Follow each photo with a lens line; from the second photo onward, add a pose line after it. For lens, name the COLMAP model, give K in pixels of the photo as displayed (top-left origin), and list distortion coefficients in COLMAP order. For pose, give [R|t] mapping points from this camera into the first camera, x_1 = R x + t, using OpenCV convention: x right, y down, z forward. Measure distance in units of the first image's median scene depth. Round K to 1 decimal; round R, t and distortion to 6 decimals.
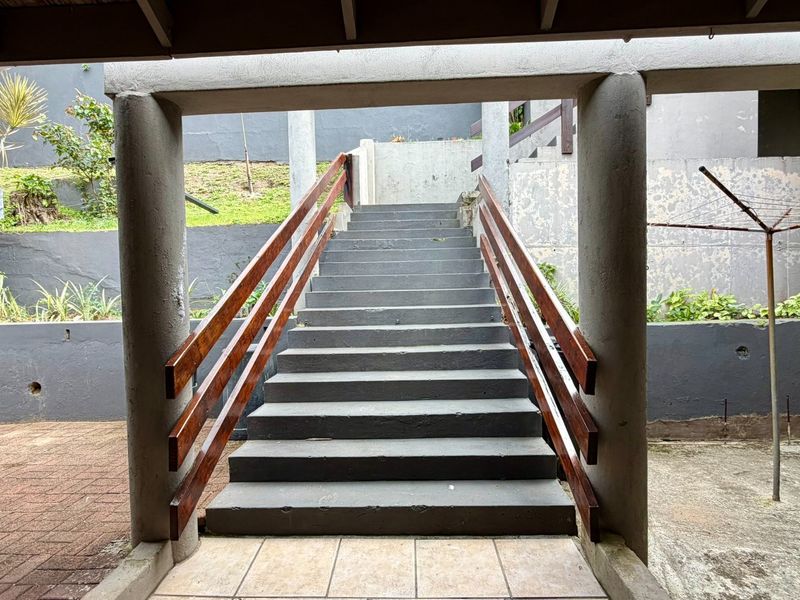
lens RADIAL K [[425.3, 0, 400.8], [0, 425.3, 301.1], [0, 0, 1]] dist [0.001557, 0.000625]
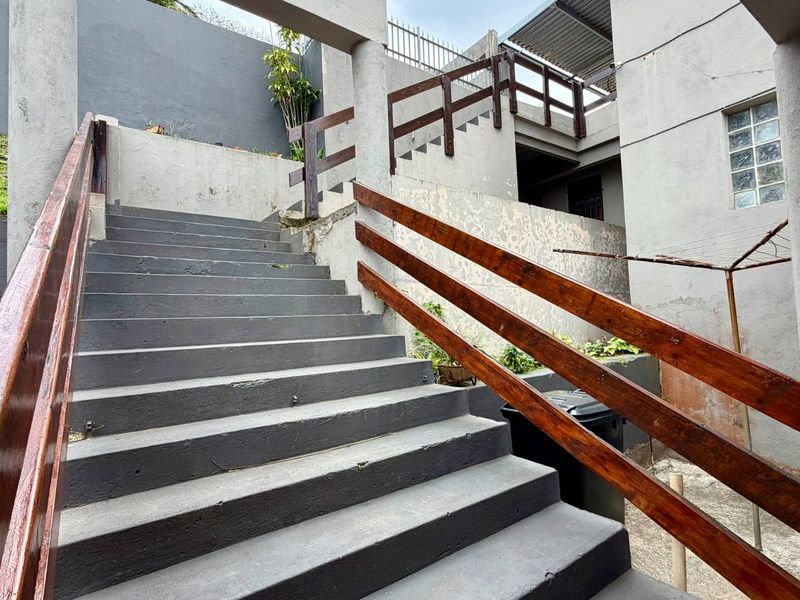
lens RADIAL K [[425.3, 0, 398.9], [0, 425.3, 298.3], [0, 0, 1]] dist [0.001557, 0.000625]
pose [[0.794387, 0.025530, 0.606875, -0.166487], [0.044011, 0.994071, -0.099427, -0.015375], [-0.605815, 0.105693, 0.788554, 0.326841]]
